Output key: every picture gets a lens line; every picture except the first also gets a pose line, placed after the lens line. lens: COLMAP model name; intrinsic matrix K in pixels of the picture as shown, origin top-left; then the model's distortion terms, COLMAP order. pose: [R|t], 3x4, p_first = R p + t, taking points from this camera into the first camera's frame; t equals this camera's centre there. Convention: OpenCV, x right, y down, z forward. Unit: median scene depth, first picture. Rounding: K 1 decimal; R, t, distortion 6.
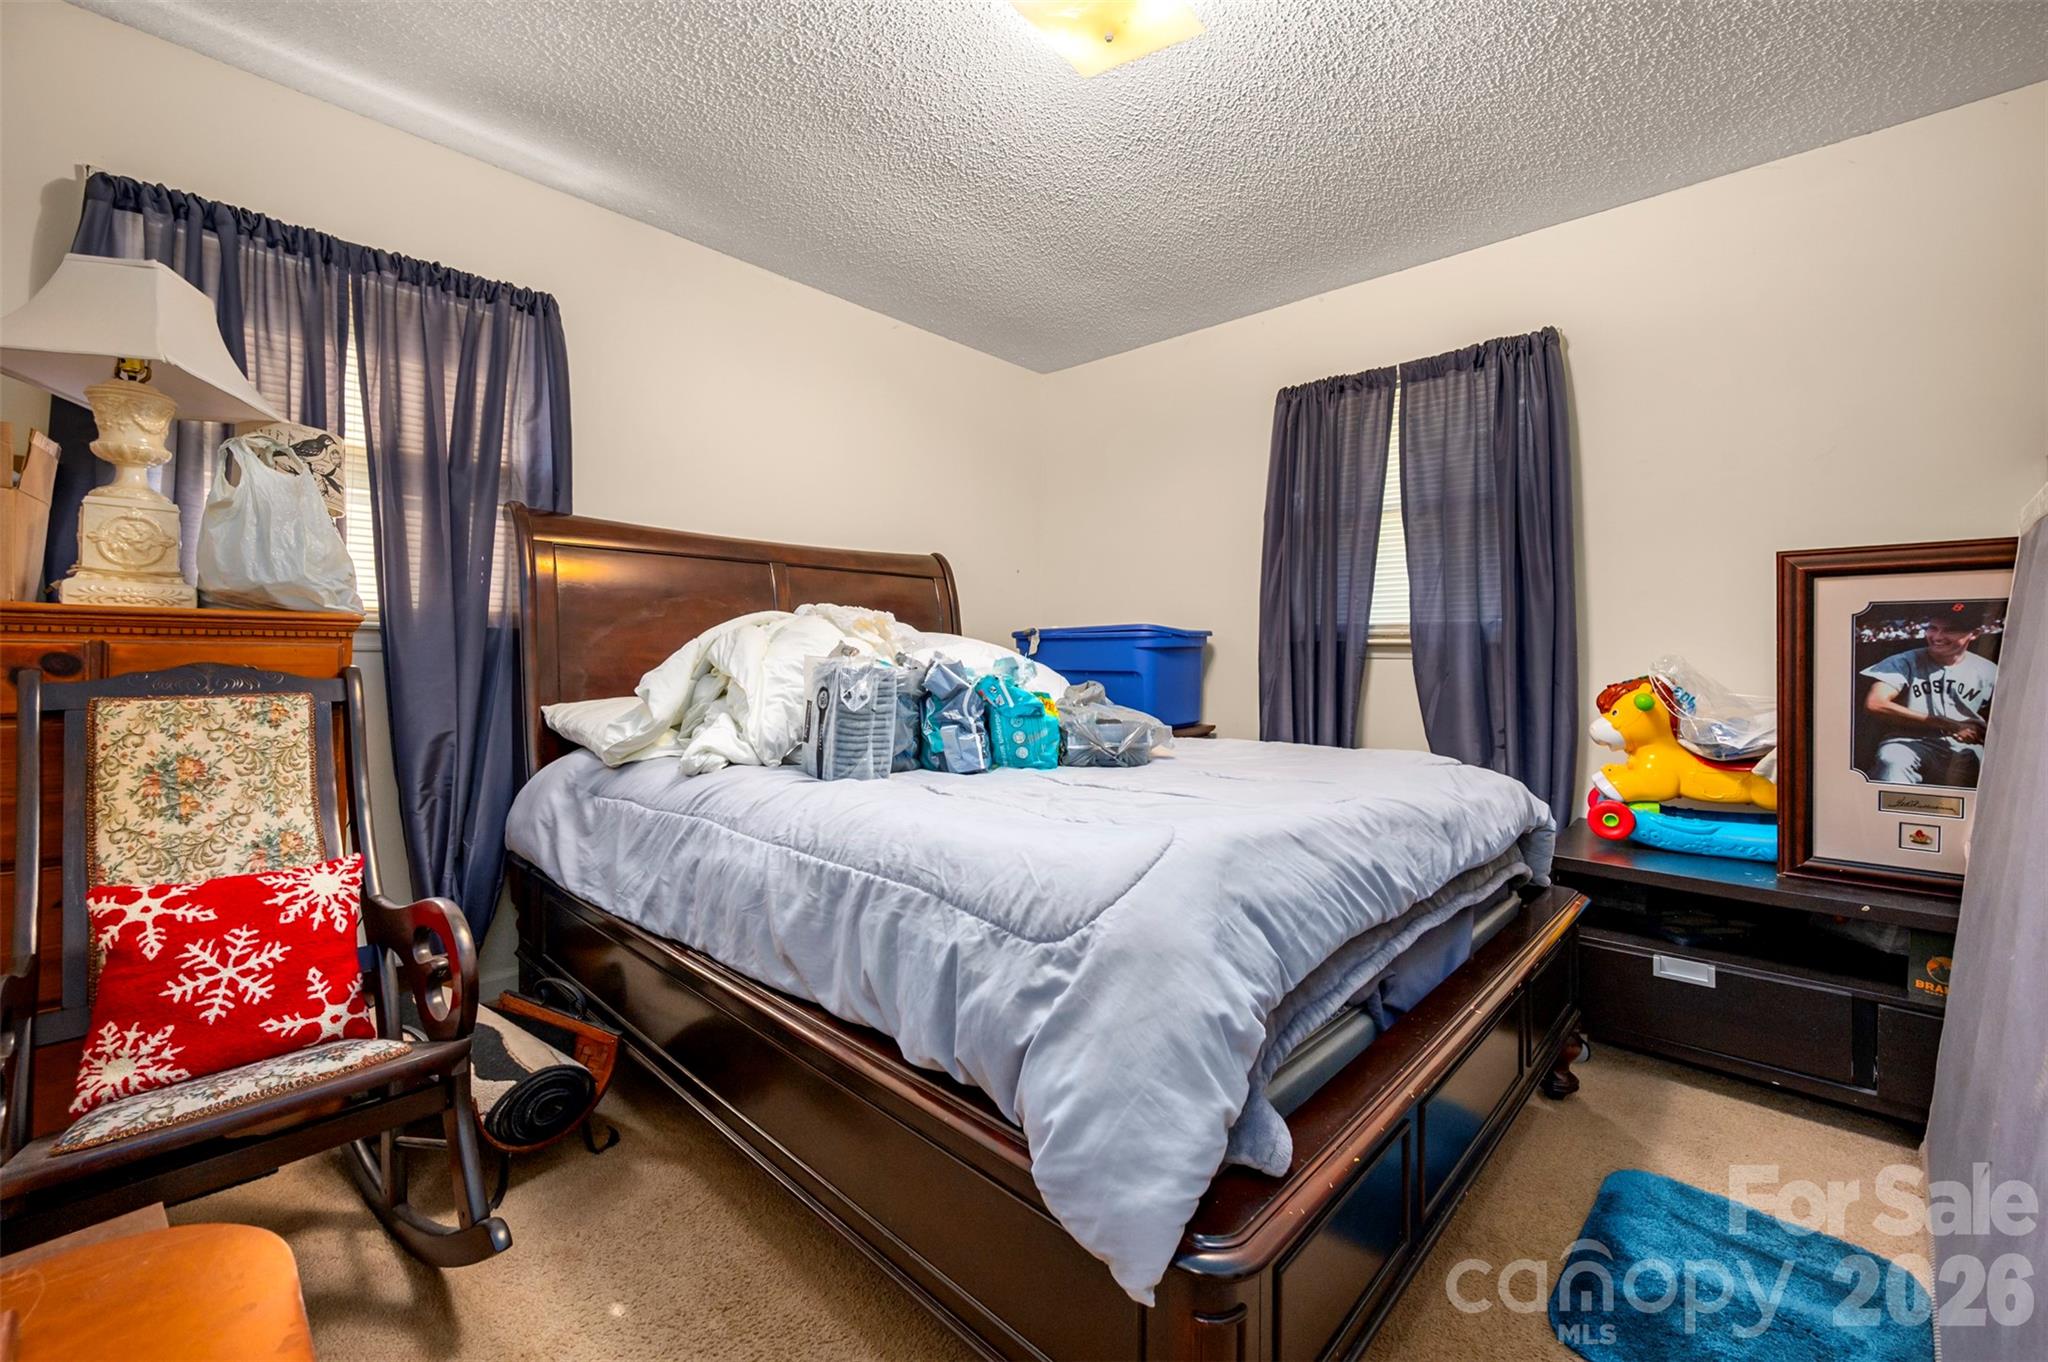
lens RADIAL K [[822.2, 0, 1025.5], [0, 822.2, 679.1], [0, 0, 1]] dist [-0.000967, -0.000090]
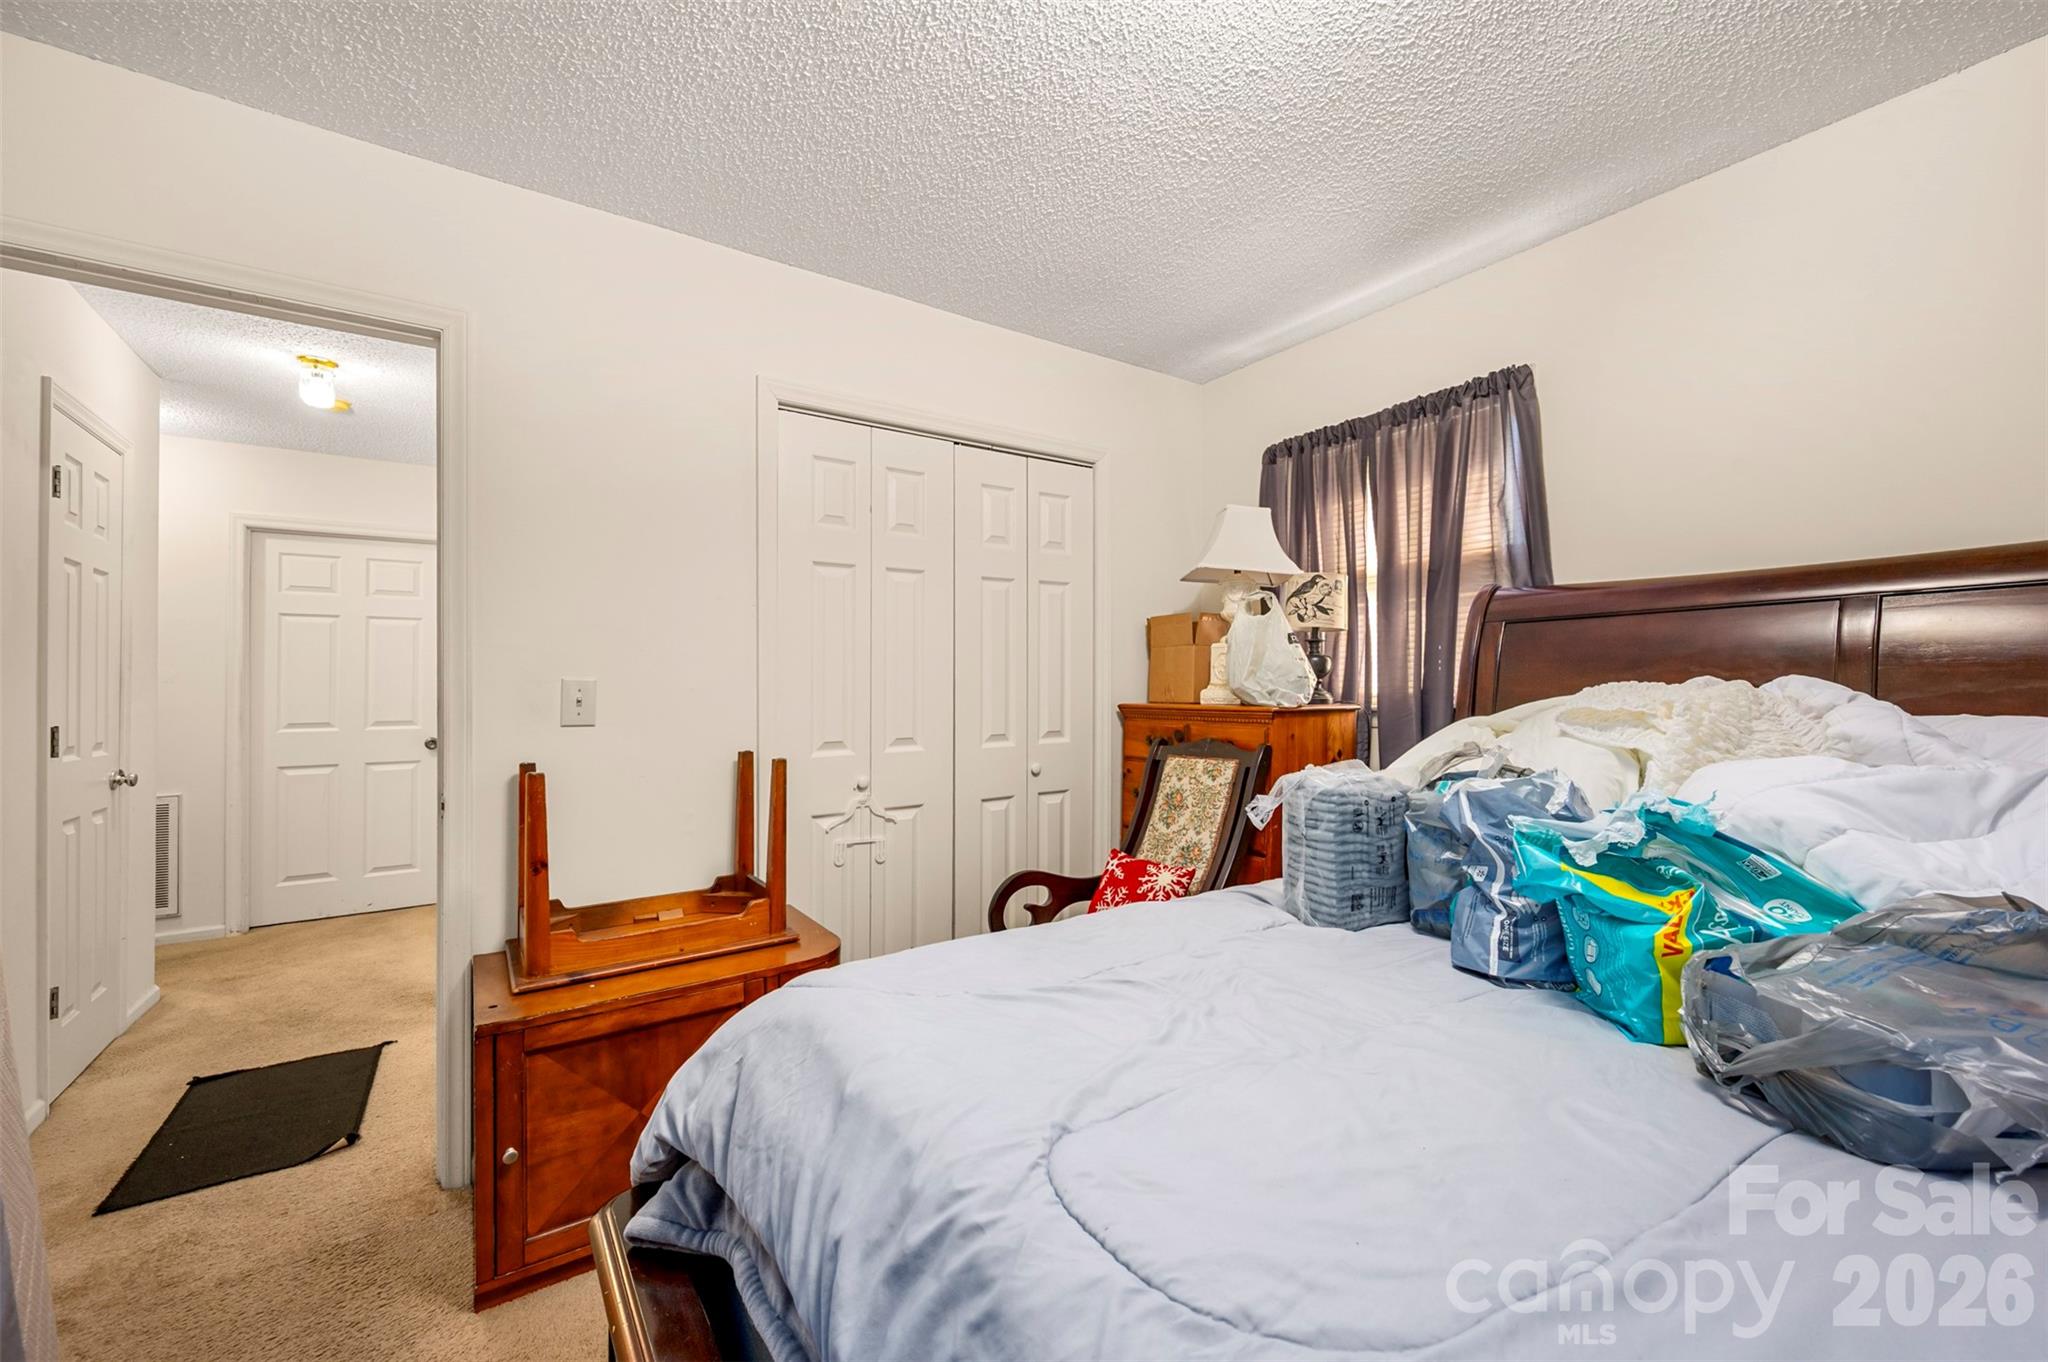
lens RADIAL K [[822.2, 0, 1025.5], [0, 822.2, 679.1], [0, 0, 1]] dist [-0.000967, -0.000090]
pose [[-0.219138, -0.017265, -0.975541, 0.625925], [-0.016445, 0.999767, -0.013999, -0.093071], [0.975555, 0.012975, -0.219371, 0.832133]]
